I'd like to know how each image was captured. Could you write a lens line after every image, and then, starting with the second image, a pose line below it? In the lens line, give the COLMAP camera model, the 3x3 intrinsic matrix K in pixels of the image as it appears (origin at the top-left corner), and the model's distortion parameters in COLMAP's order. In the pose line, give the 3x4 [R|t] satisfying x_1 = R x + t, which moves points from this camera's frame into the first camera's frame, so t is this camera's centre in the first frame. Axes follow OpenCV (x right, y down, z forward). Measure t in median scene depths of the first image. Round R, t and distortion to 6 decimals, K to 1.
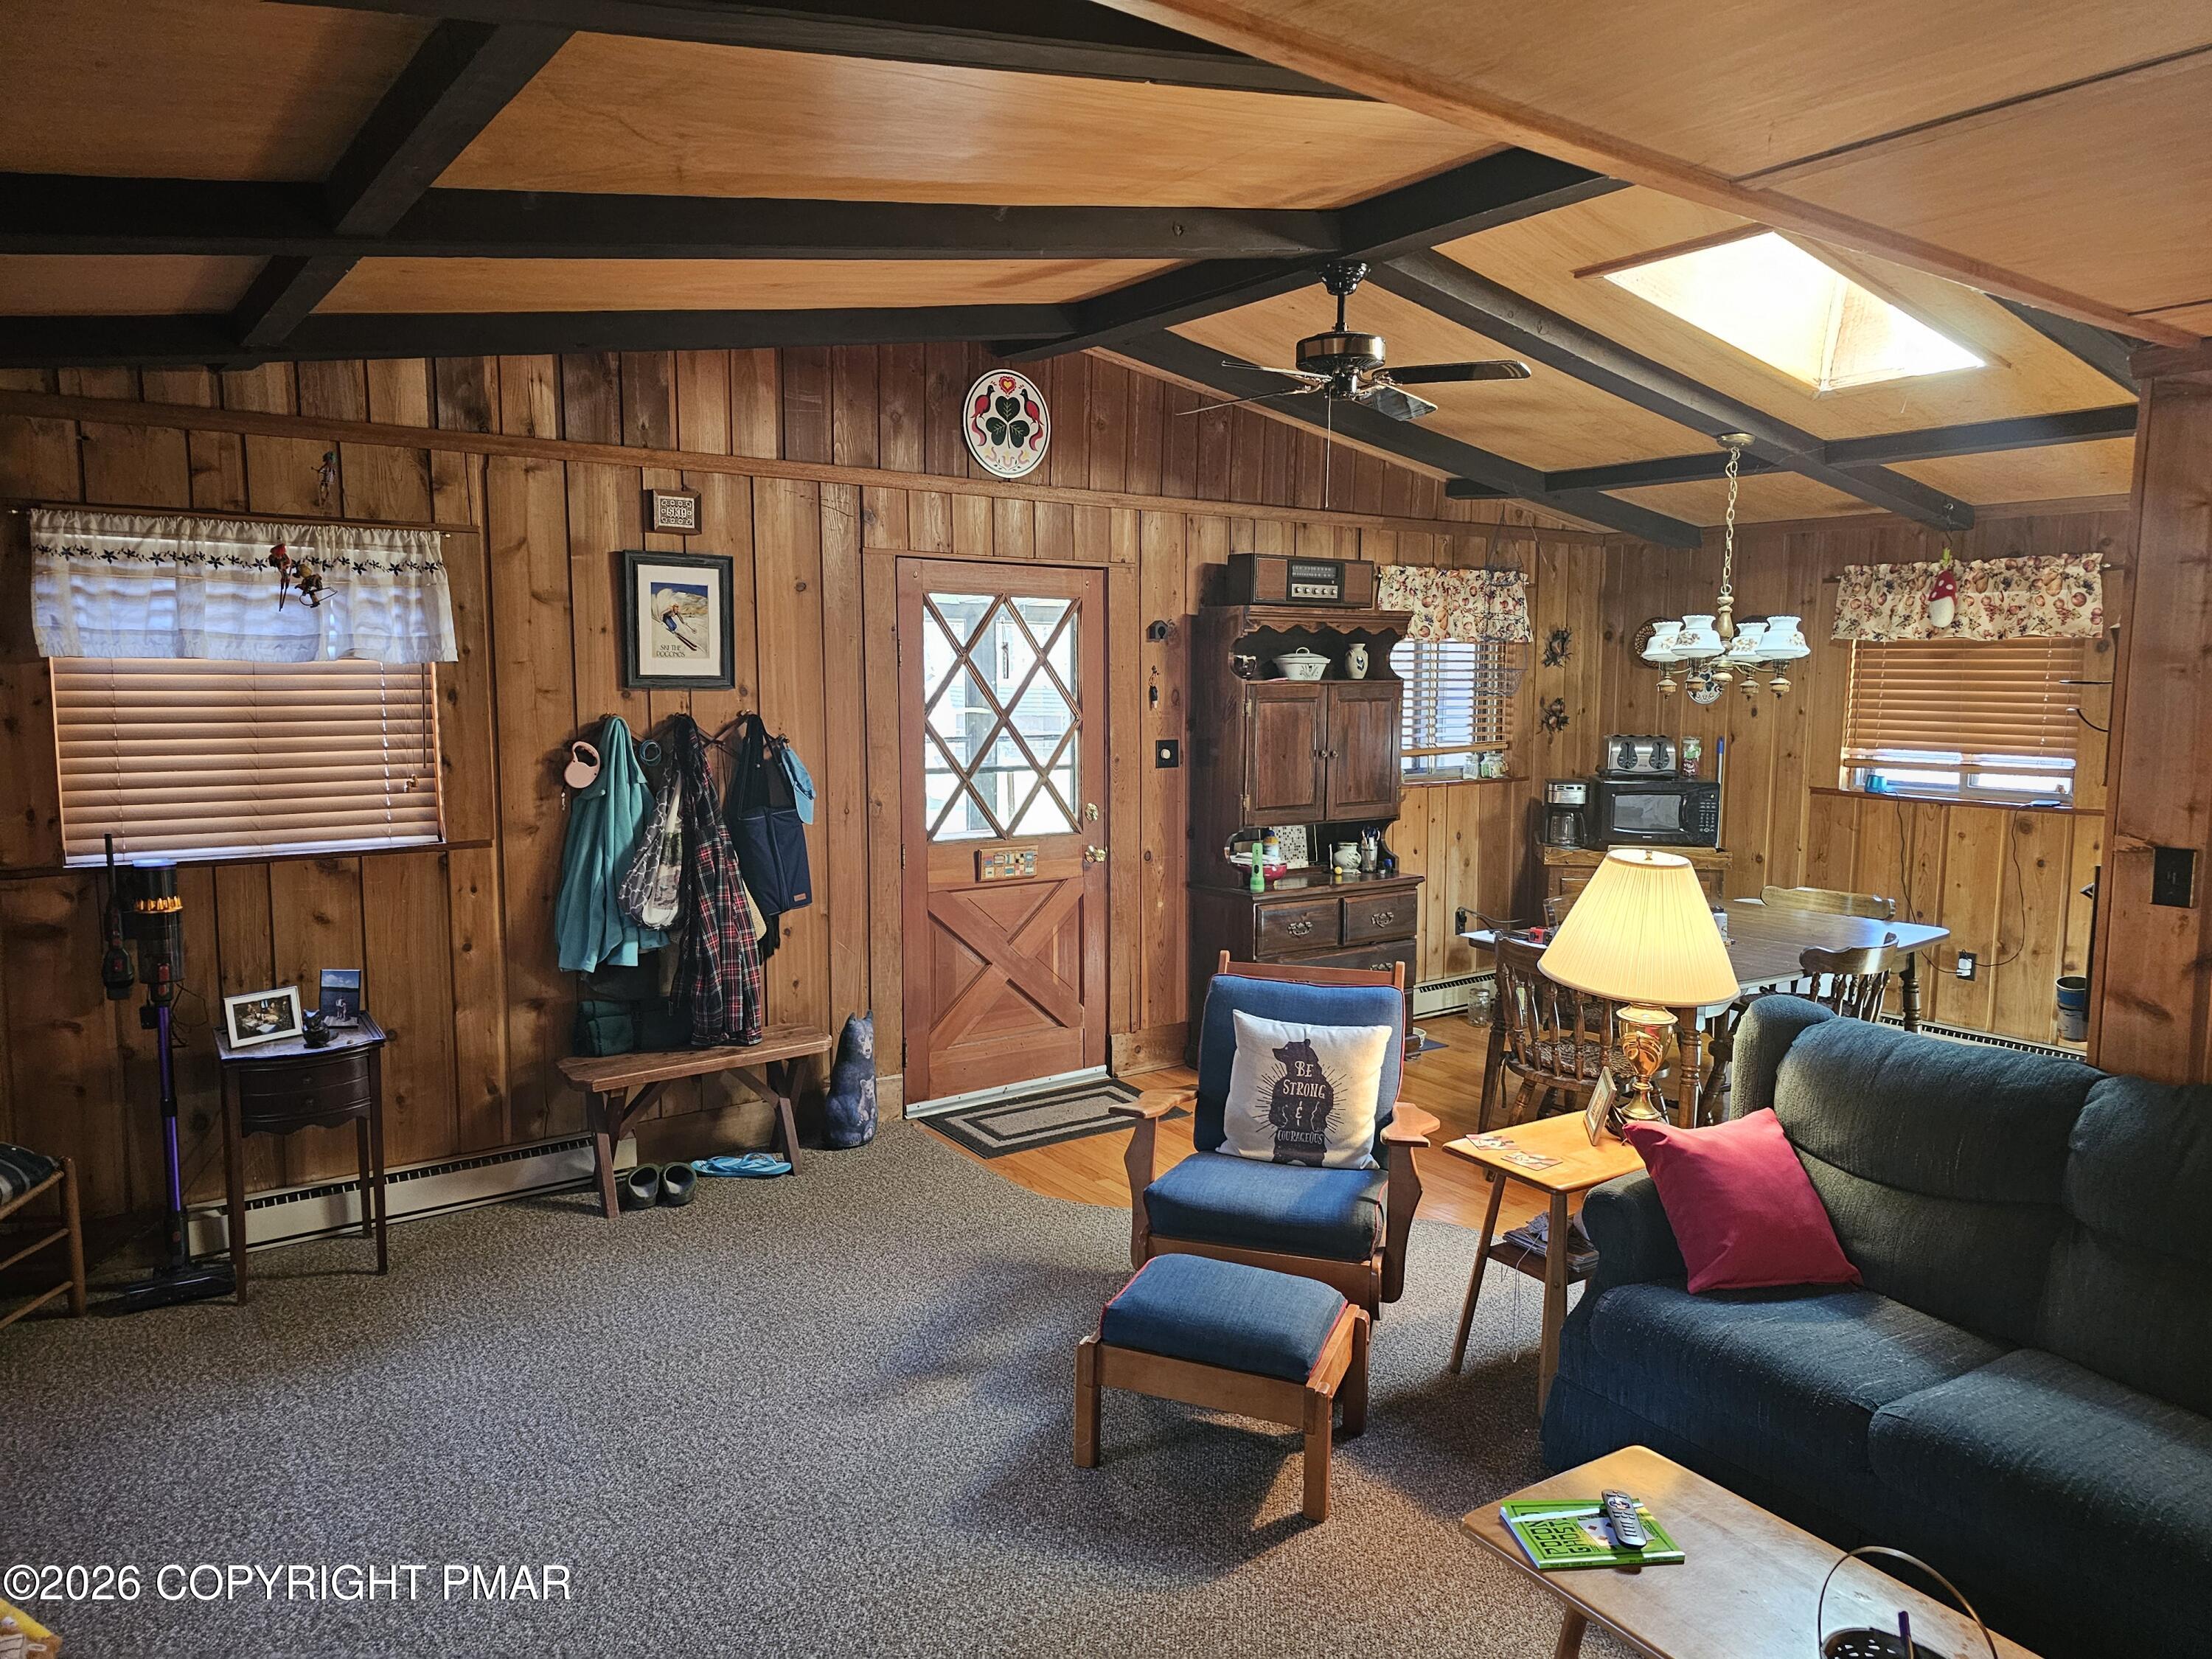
lens RADIAL K [[1493.9, 0, 1099.4], [0, 1493.9, 826.8], [0, 0, 1]] dist [0.032513, -0.002445]
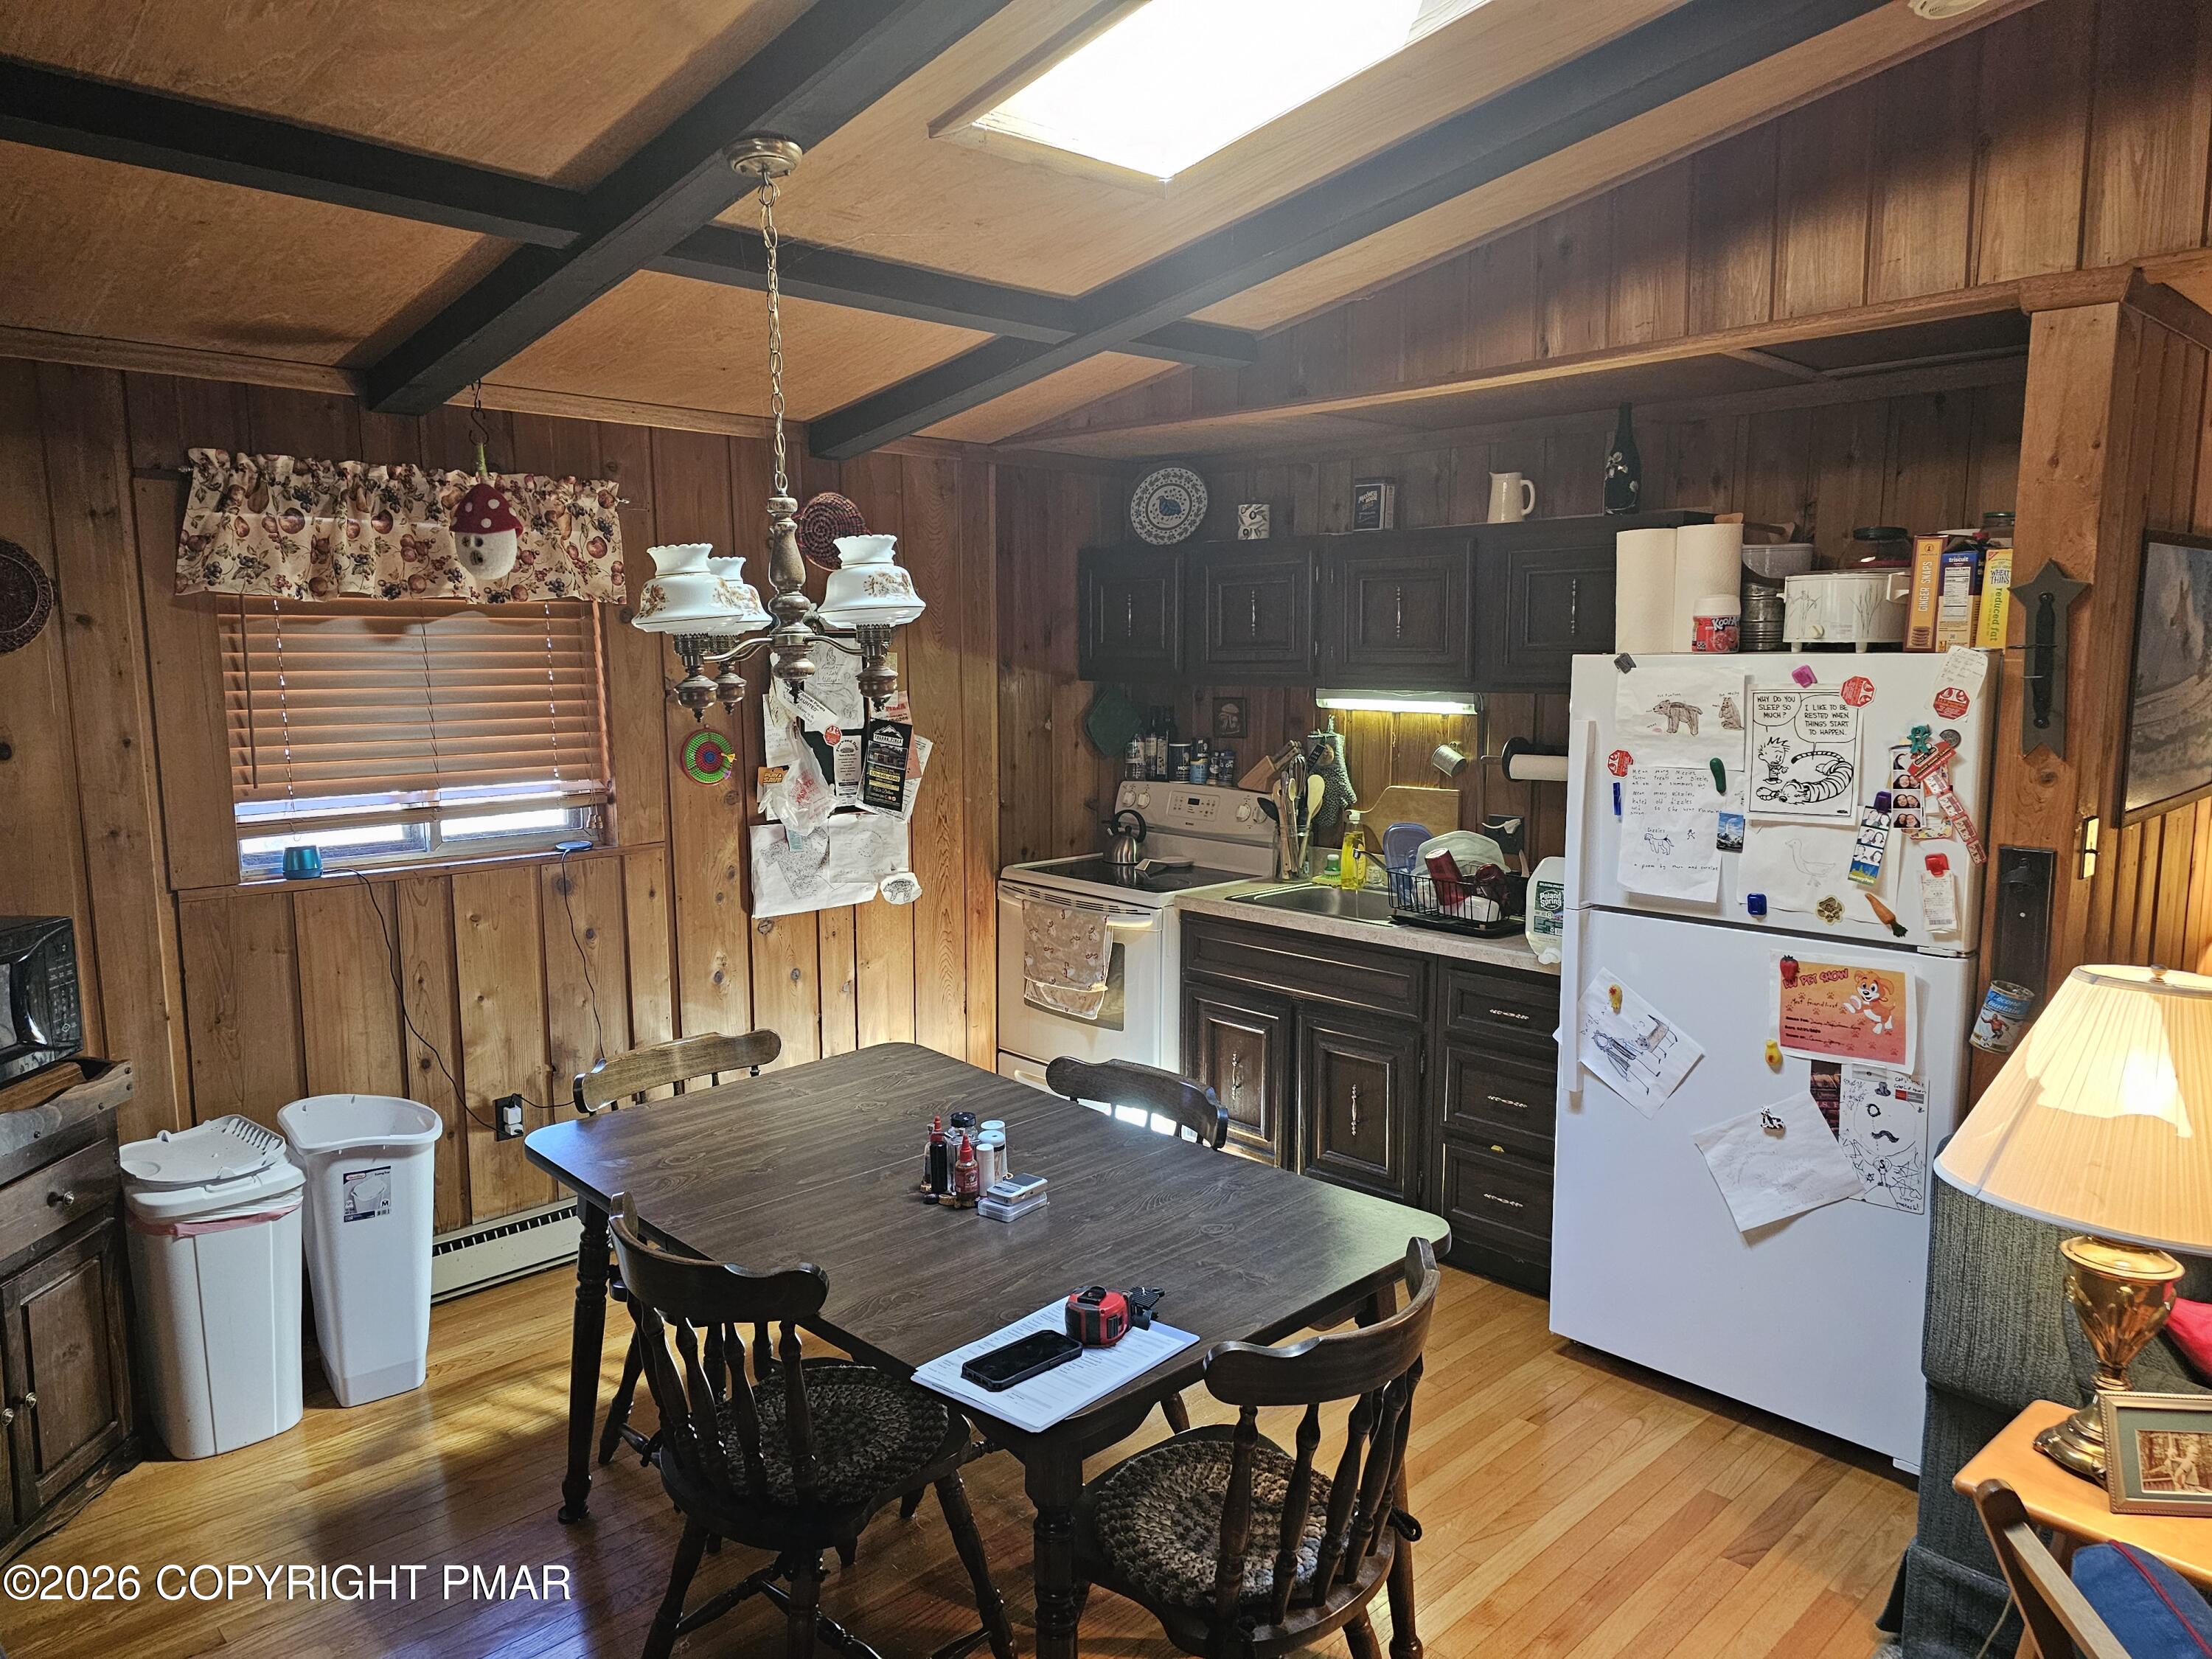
lens RADIAL K [[1493.9, 0, 1099.4], [0, 1493.9, 826.8], [0, 0, 1]] dist [0.032513, -0.002445]
pose [[-0.149300, -0.132434, 0.979883, -0.064328], [0.112083, 0.982336, 0.149843, -0.096090], [-0.982419, 0.132199, -0.131819, 0.830944]]
